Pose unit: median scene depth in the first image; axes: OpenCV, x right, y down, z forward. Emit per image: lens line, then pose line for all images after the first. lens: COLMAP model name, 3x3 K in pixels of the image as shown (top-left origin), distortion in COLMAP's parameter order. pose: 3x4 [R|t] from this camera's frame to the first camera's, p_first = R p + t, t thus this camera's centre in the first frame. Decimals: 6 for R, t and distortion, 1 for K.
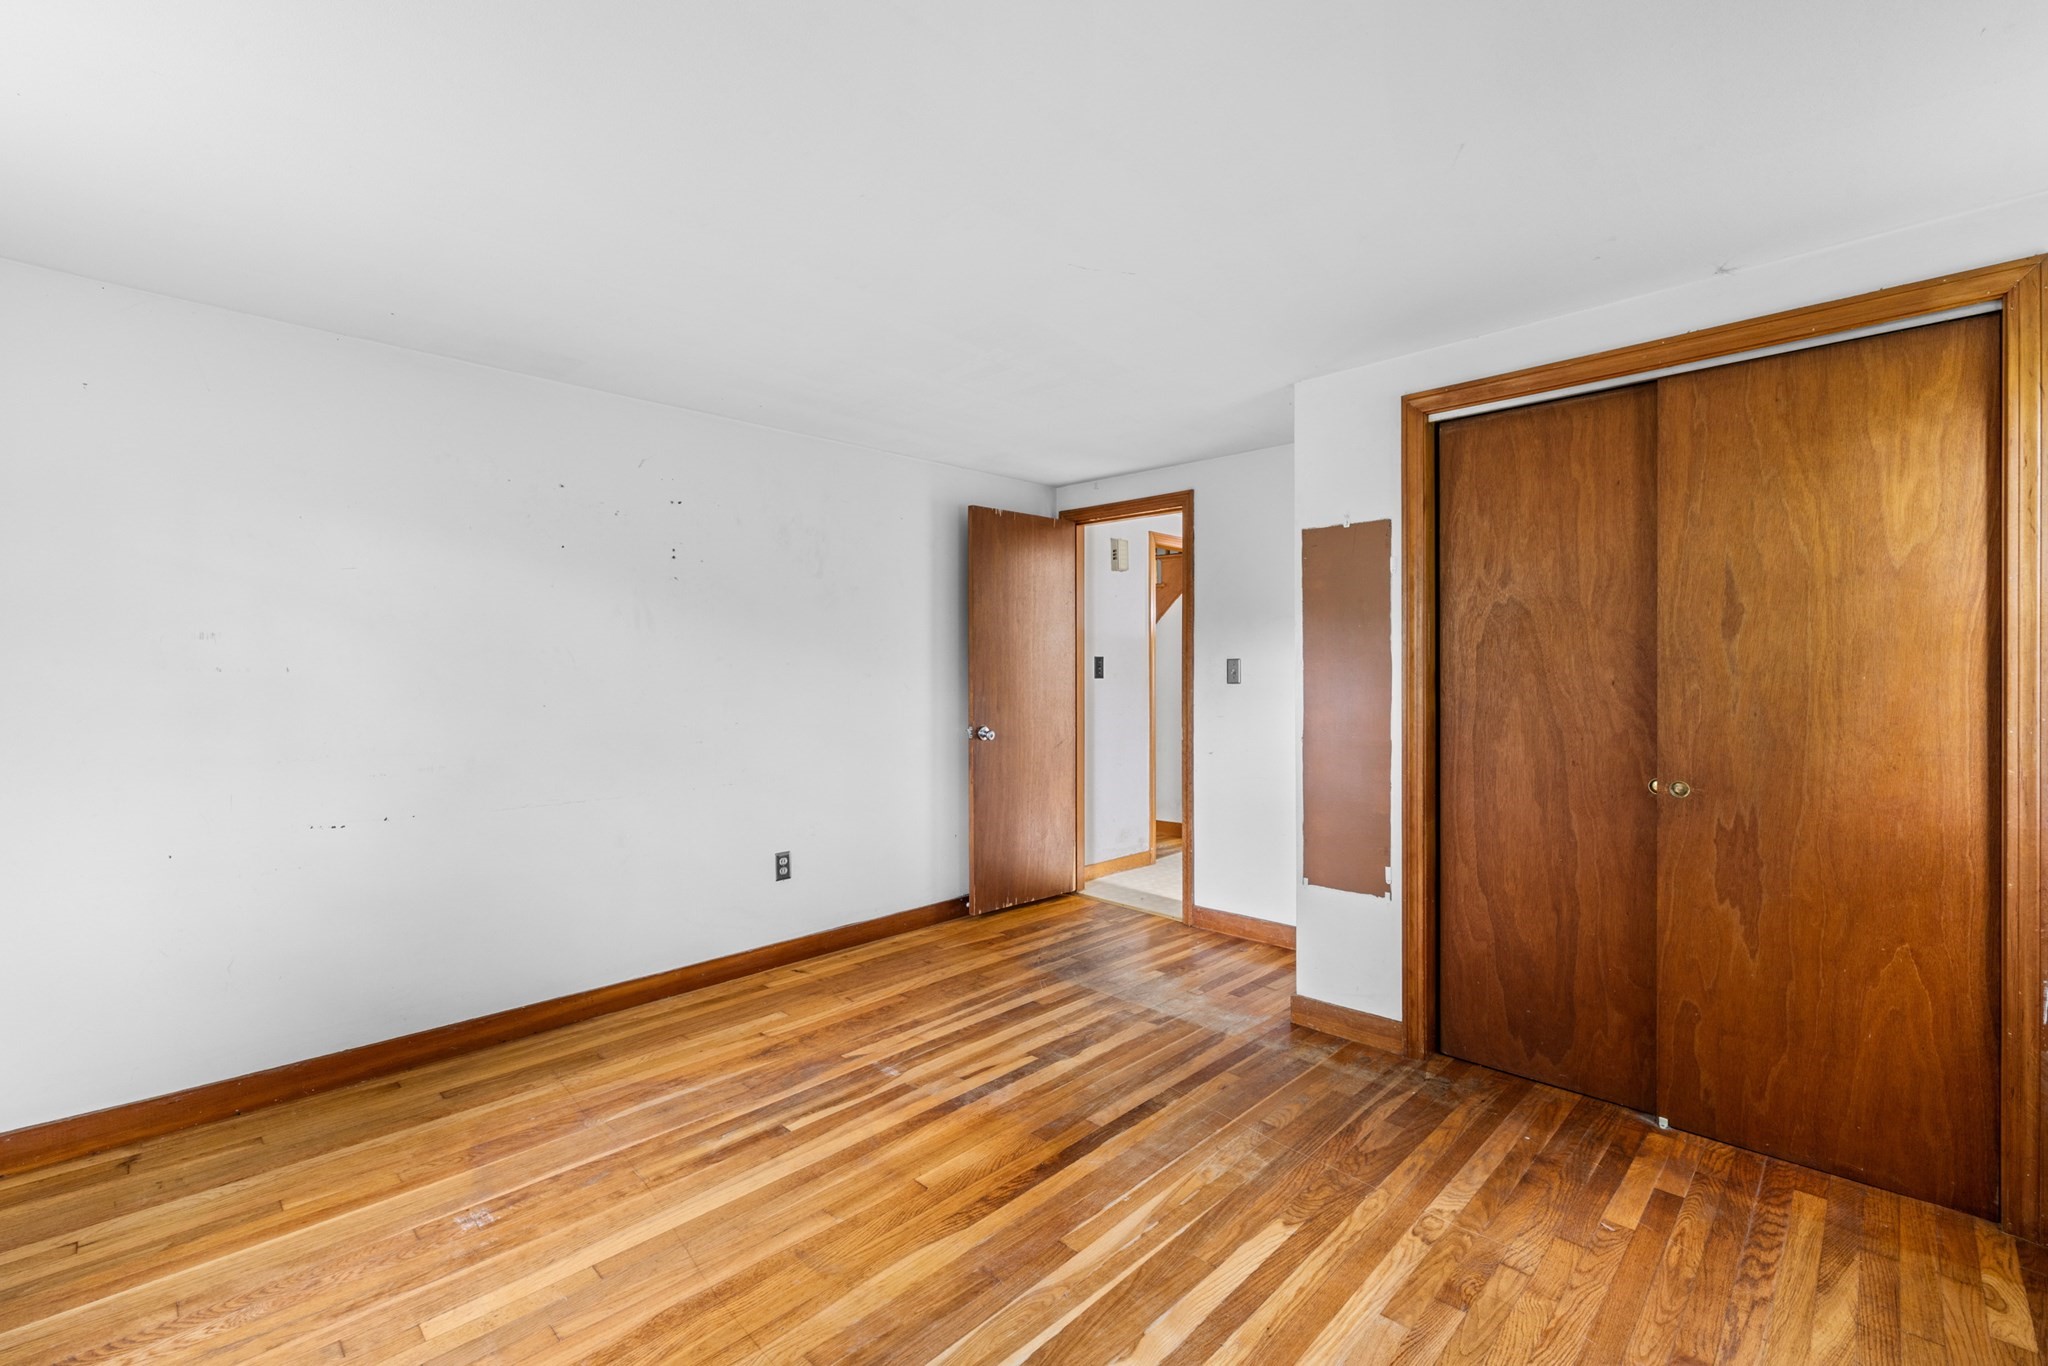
lens RADIAL K [[879.1, 0, 1024.0], [0, 879.1, 683.0], [0, 0, 1]] dist [0.001735, 0.000332]
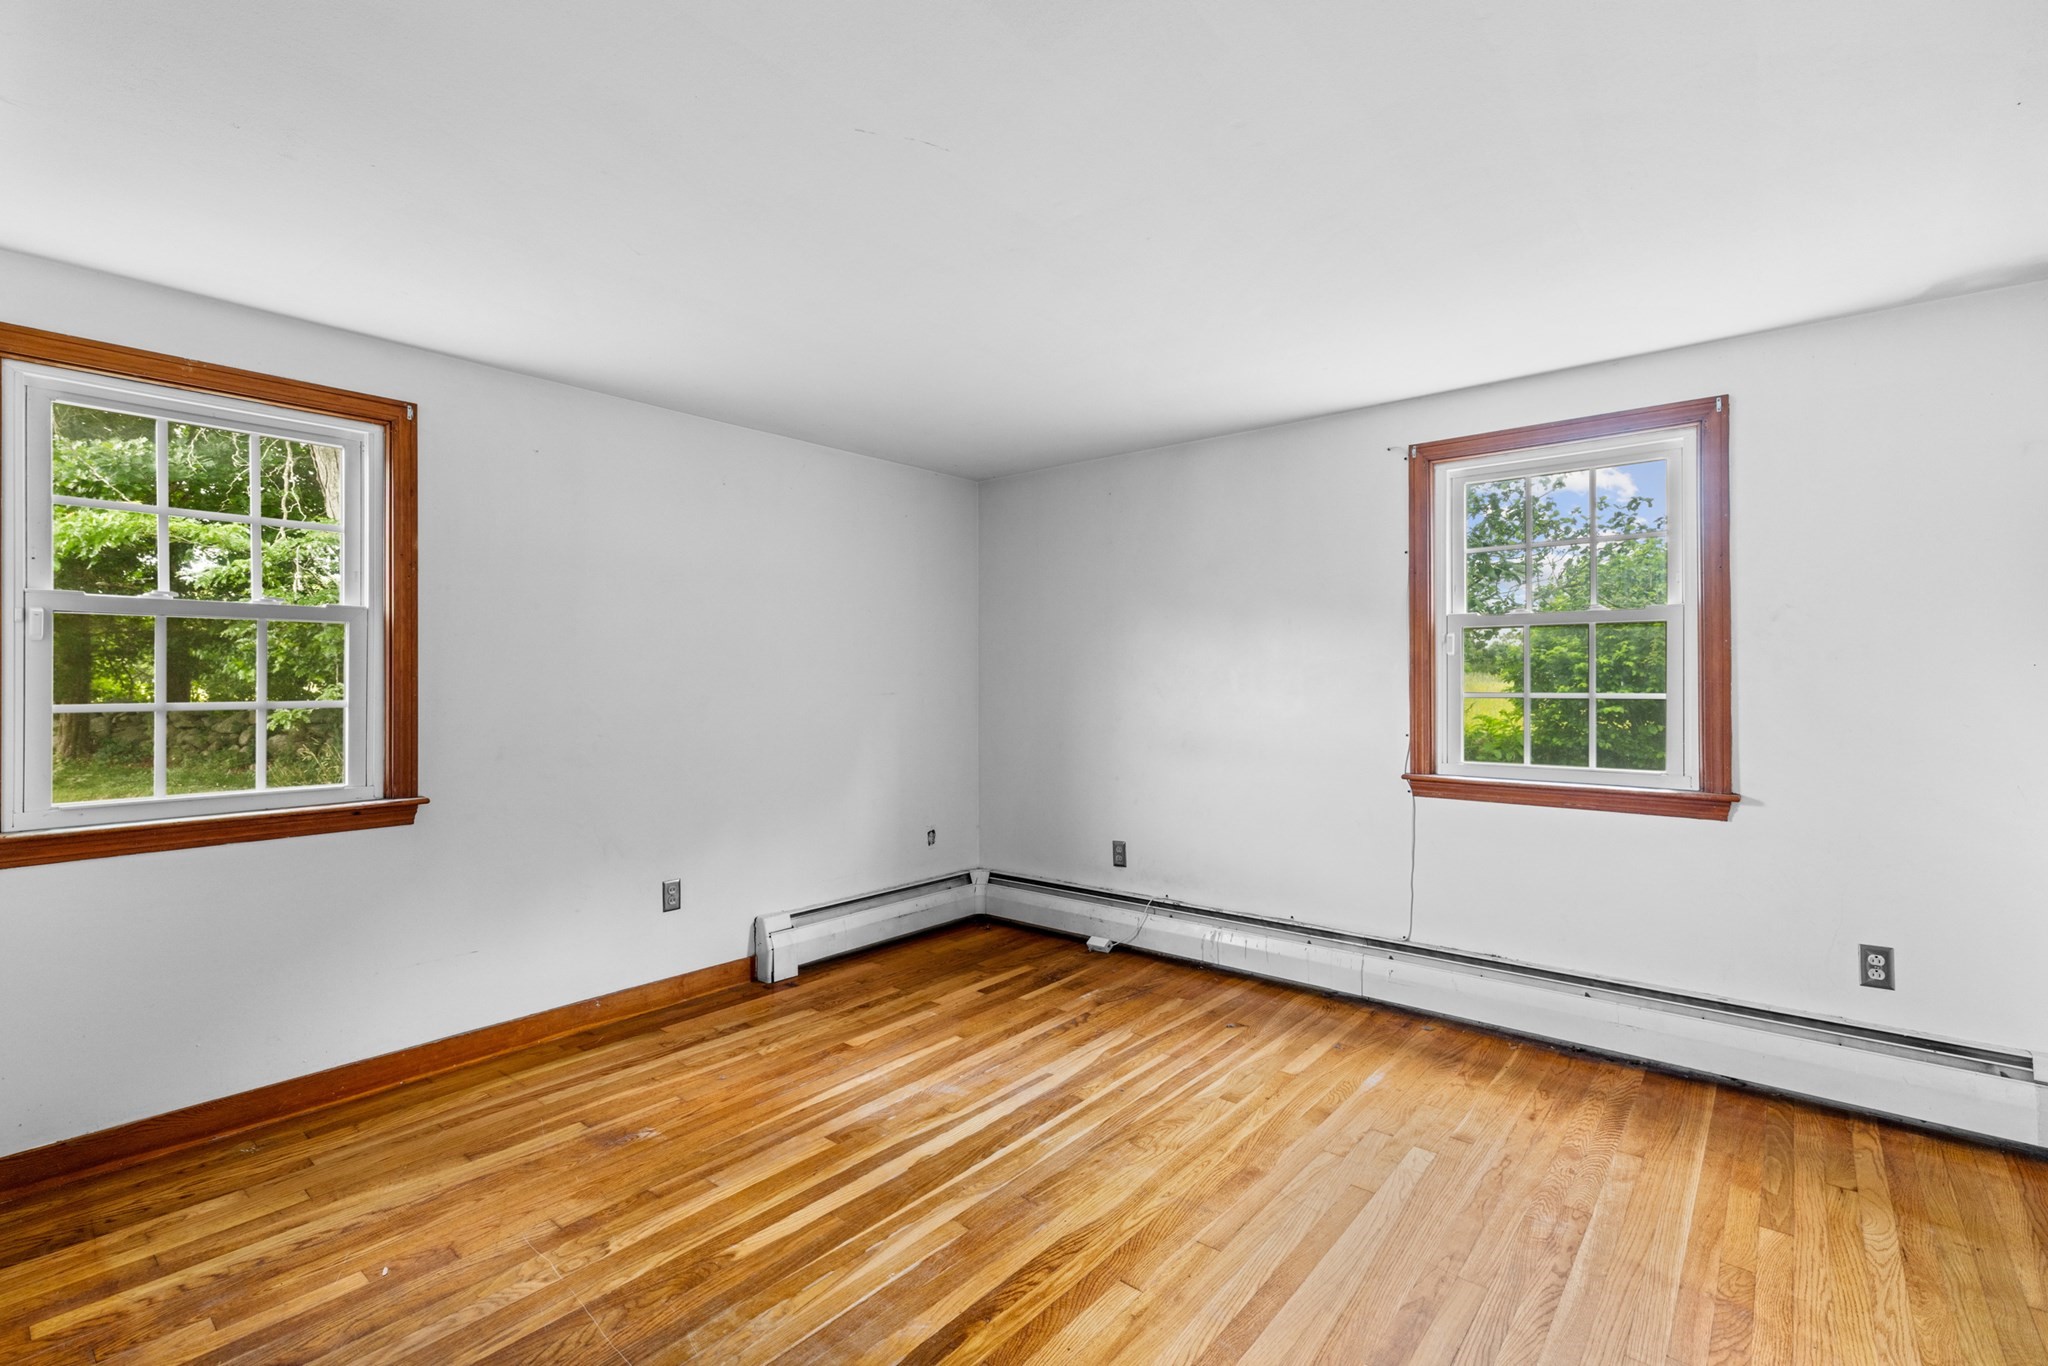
lens RADIAL K [[922.6, 0, 1024.6], [0, 922.6, 677.6], [0, 0, 1]] dist [0.003004, 0.000510]
pose [[-0.996845, 0.004160, -0.079269, 0.043544], [0.003812, 0.999982, 0.004538, -0.015012], [0.079287, 0.004221, -0.996843, 1.556261]]
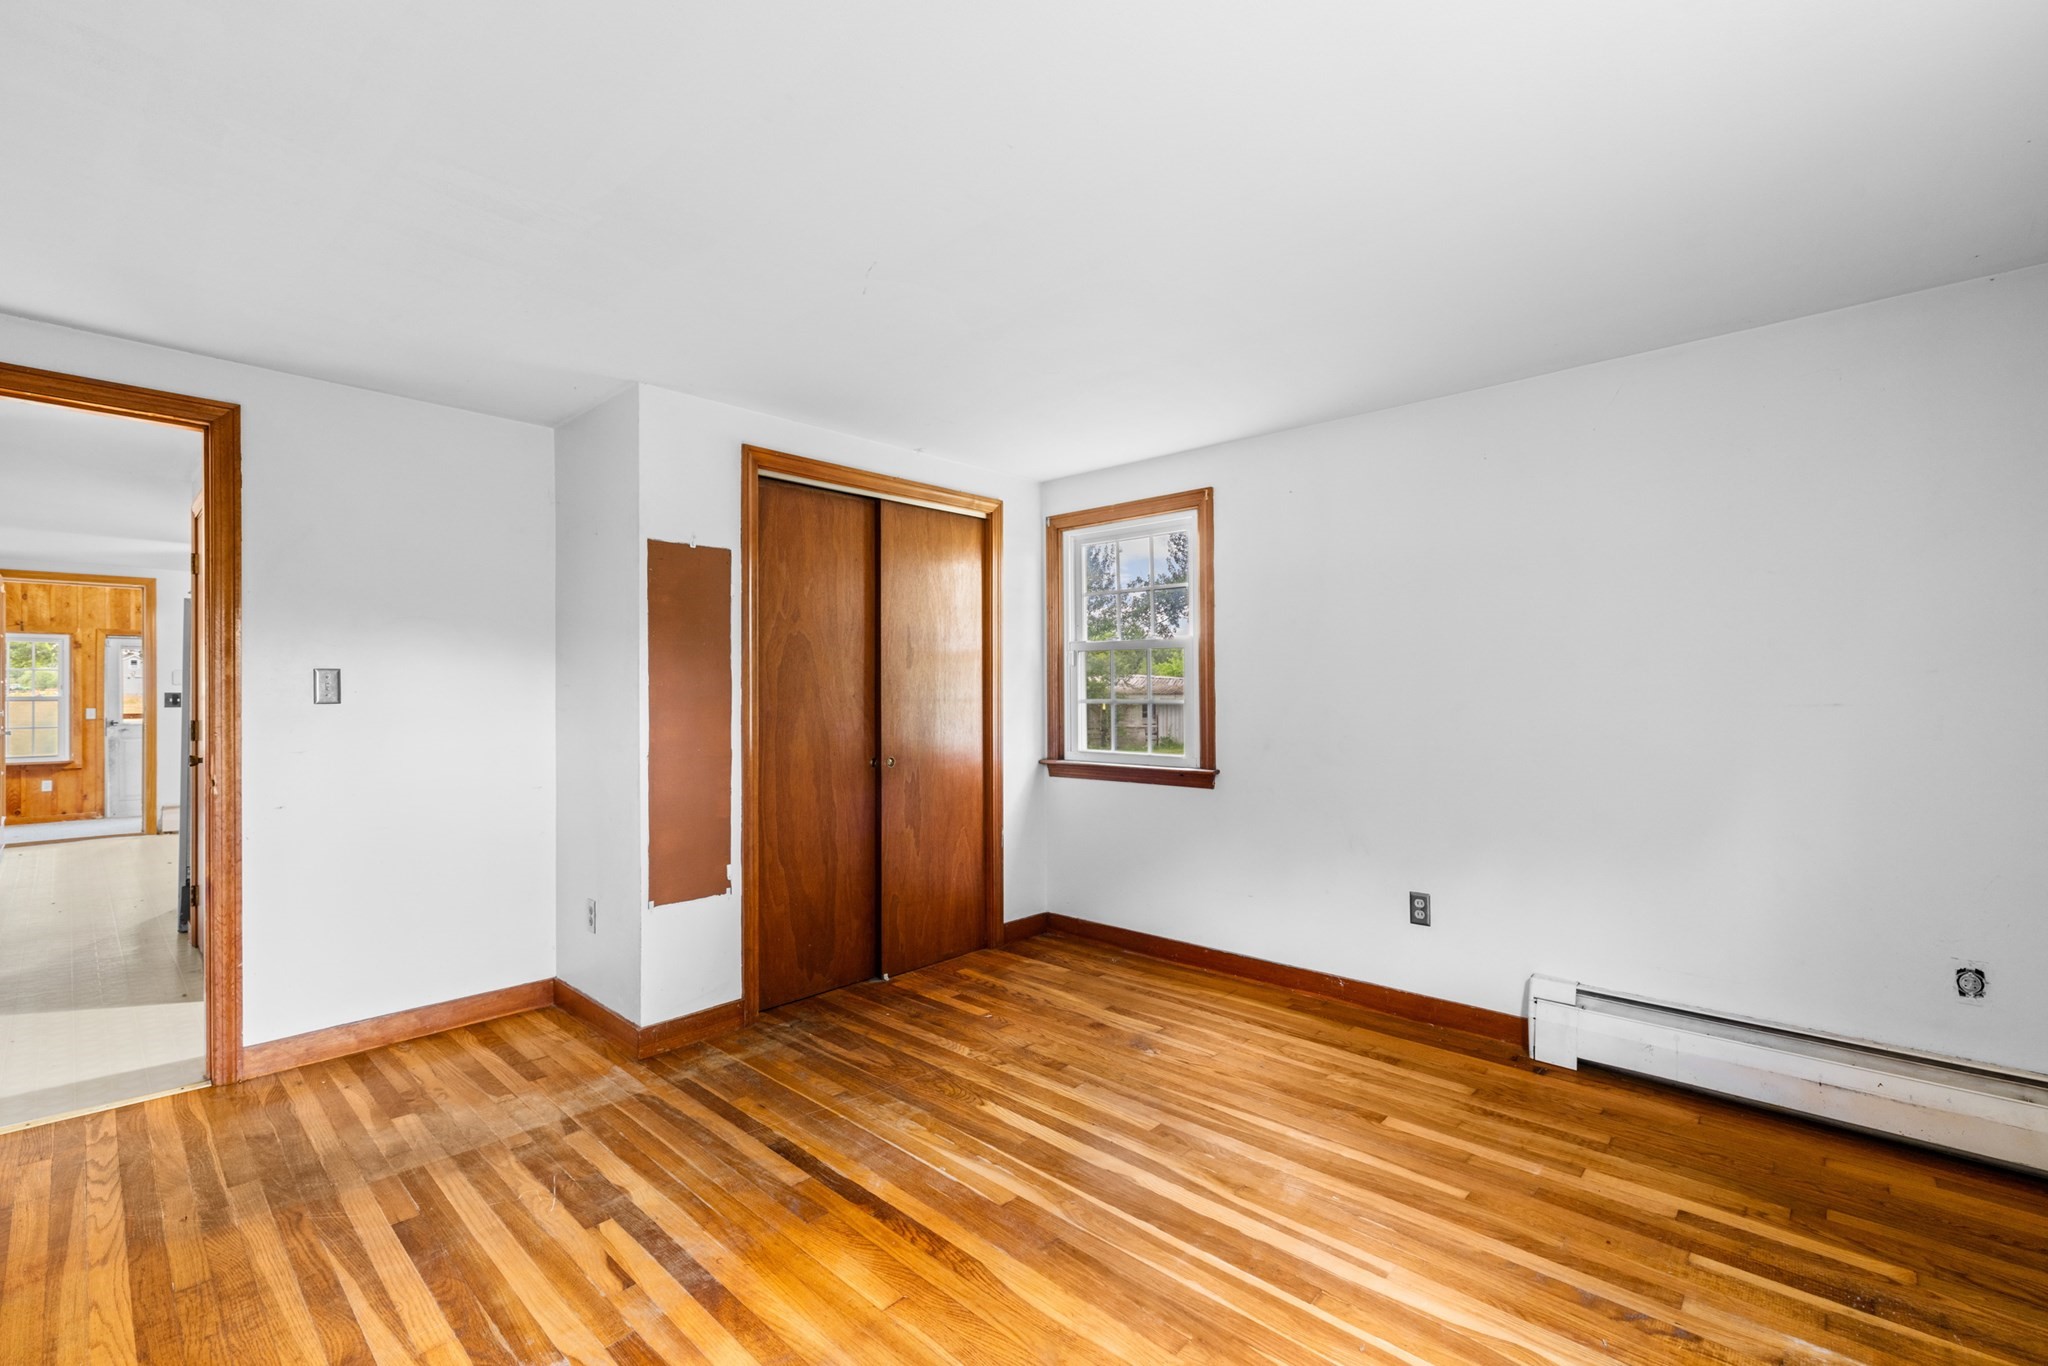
lens RADIAL K [[883.3, 0, 1014.9], [0, 883.3, 694.6], [0, 0, 1]] dist [0.001522, 0.000506]
pose [[-0.019957, -0.002935, 0.999797, -0.788127], [0.012008, 0.999923, 0.003175, -0.003478], [-0.999729, 0.012069, -0.019920, 0.744444]]
